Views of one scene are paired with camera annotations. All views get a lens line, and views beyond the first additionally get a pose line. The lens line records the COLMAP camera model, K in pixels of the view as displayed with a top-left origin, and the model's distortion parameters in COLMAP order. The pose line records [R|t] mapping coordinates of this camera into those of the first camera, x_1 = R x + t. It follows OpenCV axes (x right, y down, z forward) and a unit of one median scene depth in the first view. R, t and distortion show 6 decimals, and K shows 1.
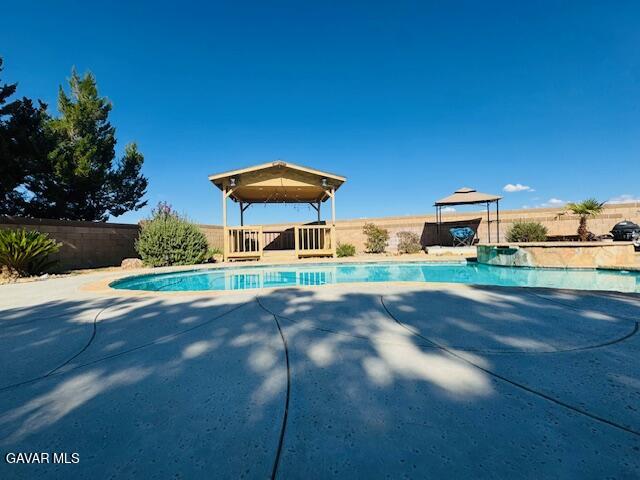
lens RADIAL K [[256.4, 0, 320.0], [0, 256.4, 240.0], [0, 0, 1]] dist [0.000818, 0.000435]
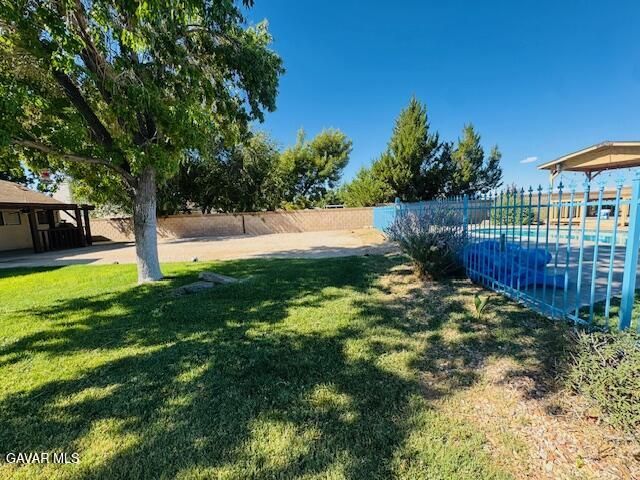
lens RADIAL K [[256.4, 0, 320.0], [0, 256.4, 240.0], [0, 0, 1]] dist [0.000818, 0.000435]
pose [[0.287295, 0.110973, -0.951392, 0.586293], [0.037778, 0.991180, 0.127022, -0.056075], [0.957097, -0.072434, 0.280569, -0.575358]]
